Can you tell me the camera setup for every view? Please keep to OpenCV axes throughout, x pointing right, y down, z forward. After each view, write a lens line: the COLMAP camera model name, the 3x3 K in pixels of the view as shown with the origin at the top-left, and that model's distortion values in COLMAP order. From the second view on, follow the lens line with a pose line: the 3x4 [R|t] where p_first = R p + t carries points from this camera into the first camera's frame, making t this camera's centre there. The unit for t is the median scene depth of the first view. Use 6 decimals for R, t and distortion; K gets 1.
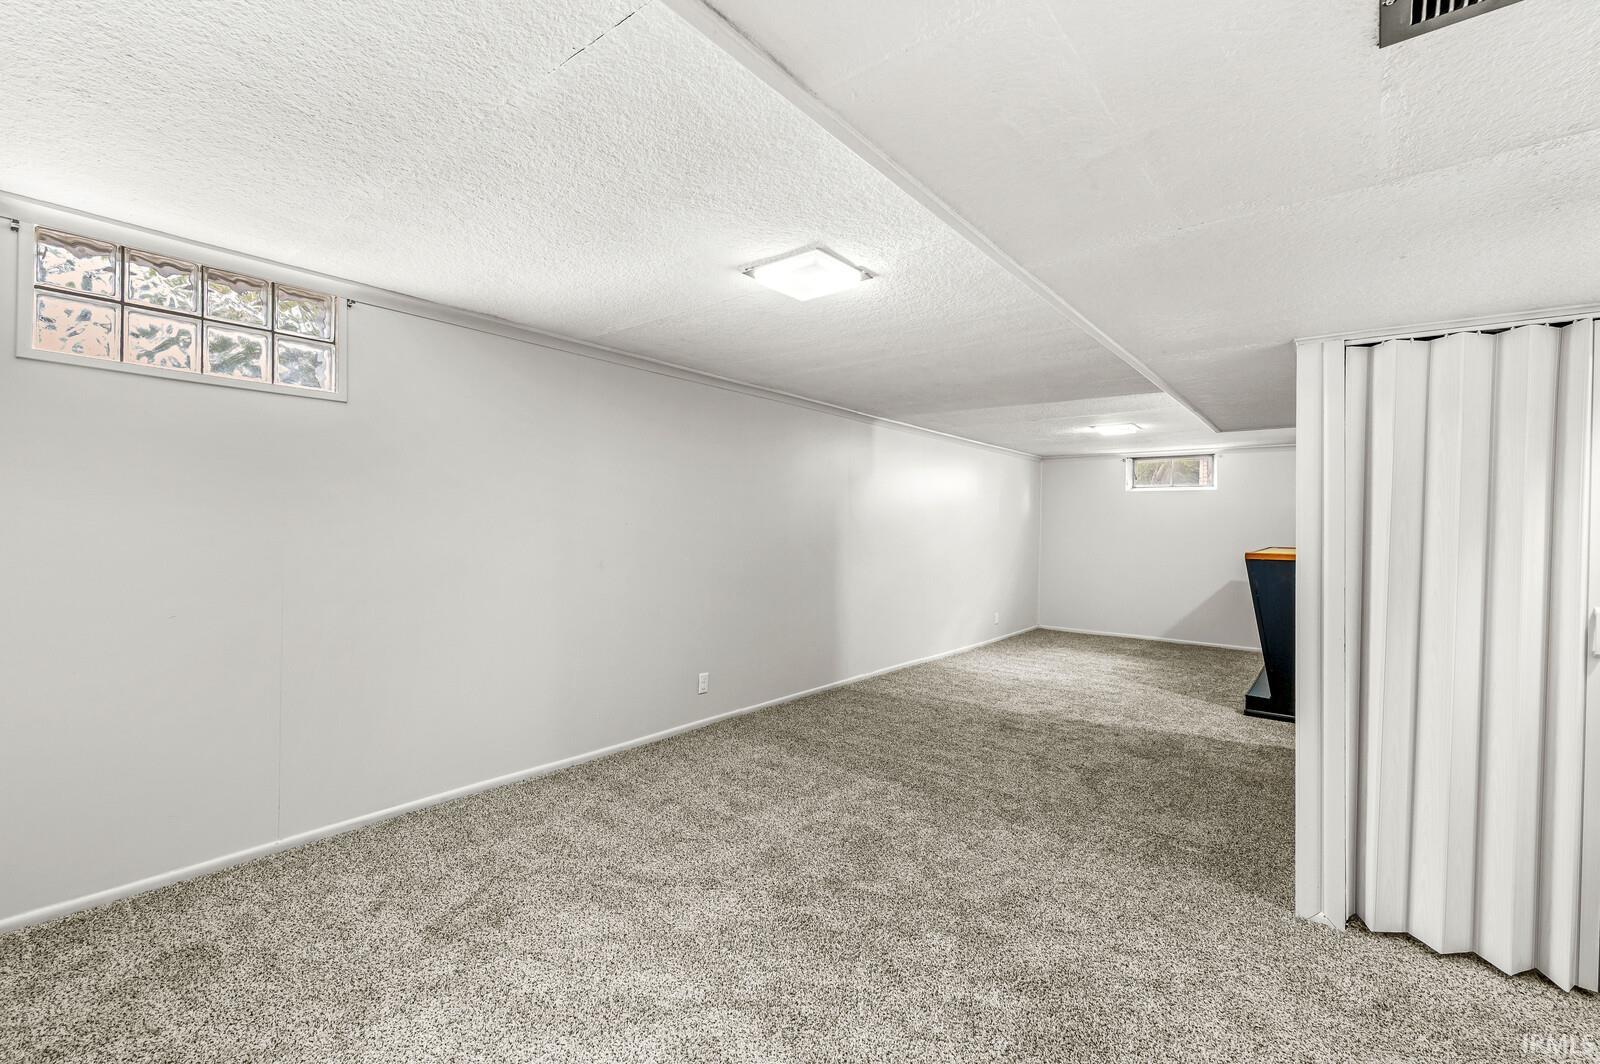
lens RADIAL K [[691.2, 0, 815.0], [0, 691.2, 534.6], [0, 0, 1]] dist [0.001104, -0.001033]
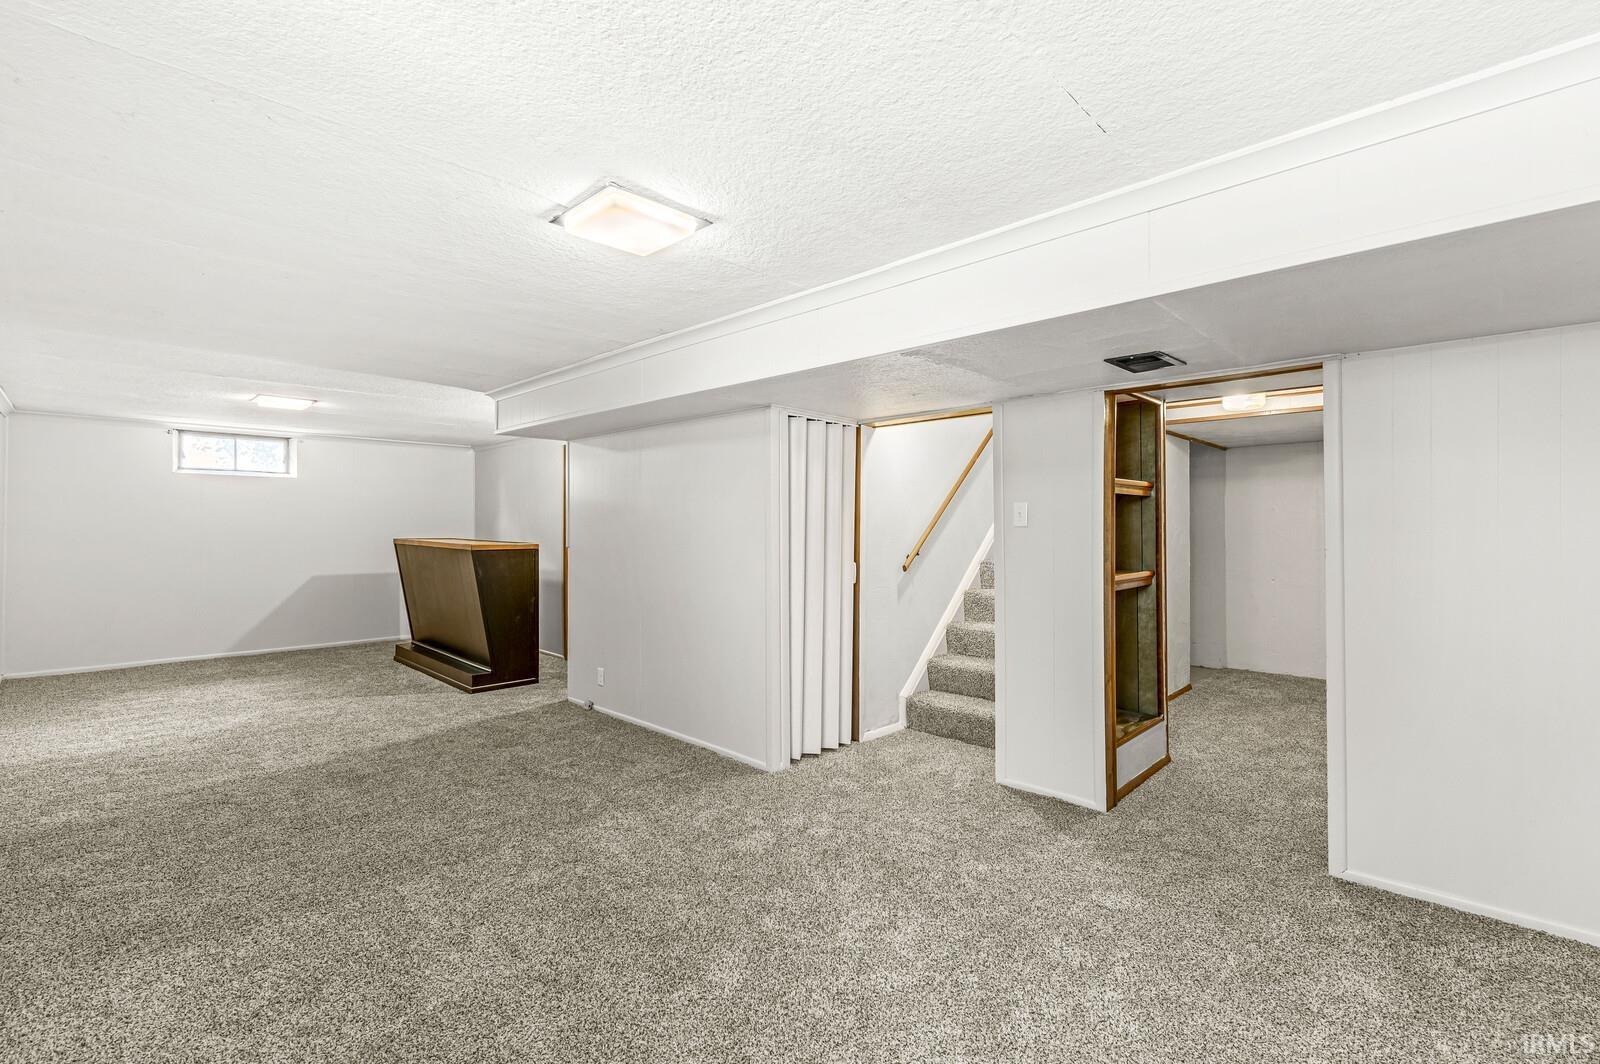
lens RADIAL K [[691.2, 0, 815.6], [0, 691.2, 522.5], [0, 0, 1]] dist [0.001104, -0.001033]
pose [[0.103738, -0.012484, 0.994526, -0.454861], [0.009566, 0.999887, 0.011554, -0.017219], [-0.994559, 0.008315, 0.103846, 0.399494]]
